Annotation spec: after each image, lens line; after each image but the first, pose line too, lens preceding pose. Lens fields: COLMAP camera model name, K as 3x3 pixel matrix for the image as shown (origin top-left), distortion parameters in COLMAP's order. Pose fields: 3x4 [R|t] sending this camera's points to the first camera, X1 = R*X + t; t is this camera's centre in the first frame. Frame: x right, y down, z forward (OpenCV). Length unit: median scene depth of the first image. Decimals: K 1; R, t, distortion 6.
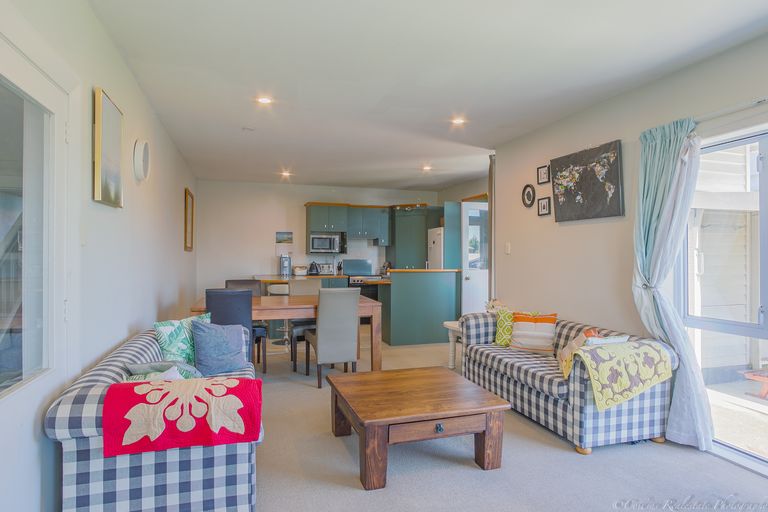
lens RADIAL K [[439.6, 0, 385.4], [0, 439.6, 254.6], [0, 0, 1]] dist [-0.008102, 0.001121]
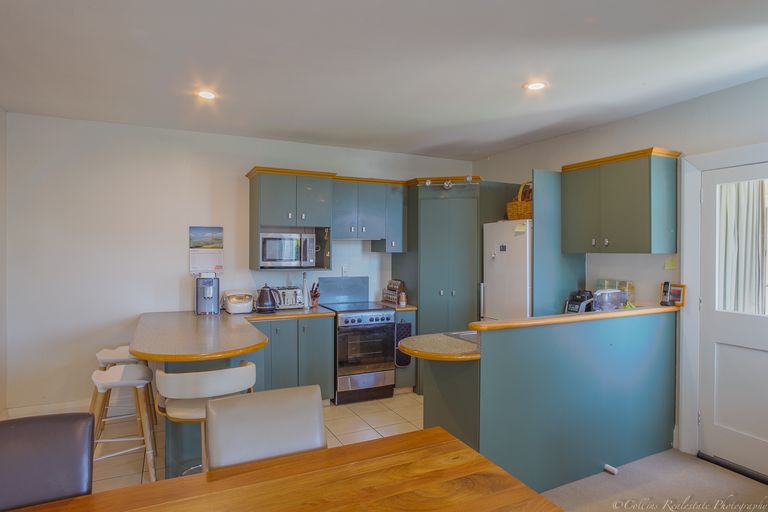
lens RADIAL K [[439.6, 0, 381.0], [0, 439.6, 256.8], [0, 0, 1]] dist [-0.008102, 0.001121]
pose [[0.990053, -0.002274, 0.140677, -0.101366], [-0.000420, 0.999817, 0.019119, -0.026235], [-0.140694, -0.018988, 0.989871, 0.470240]]
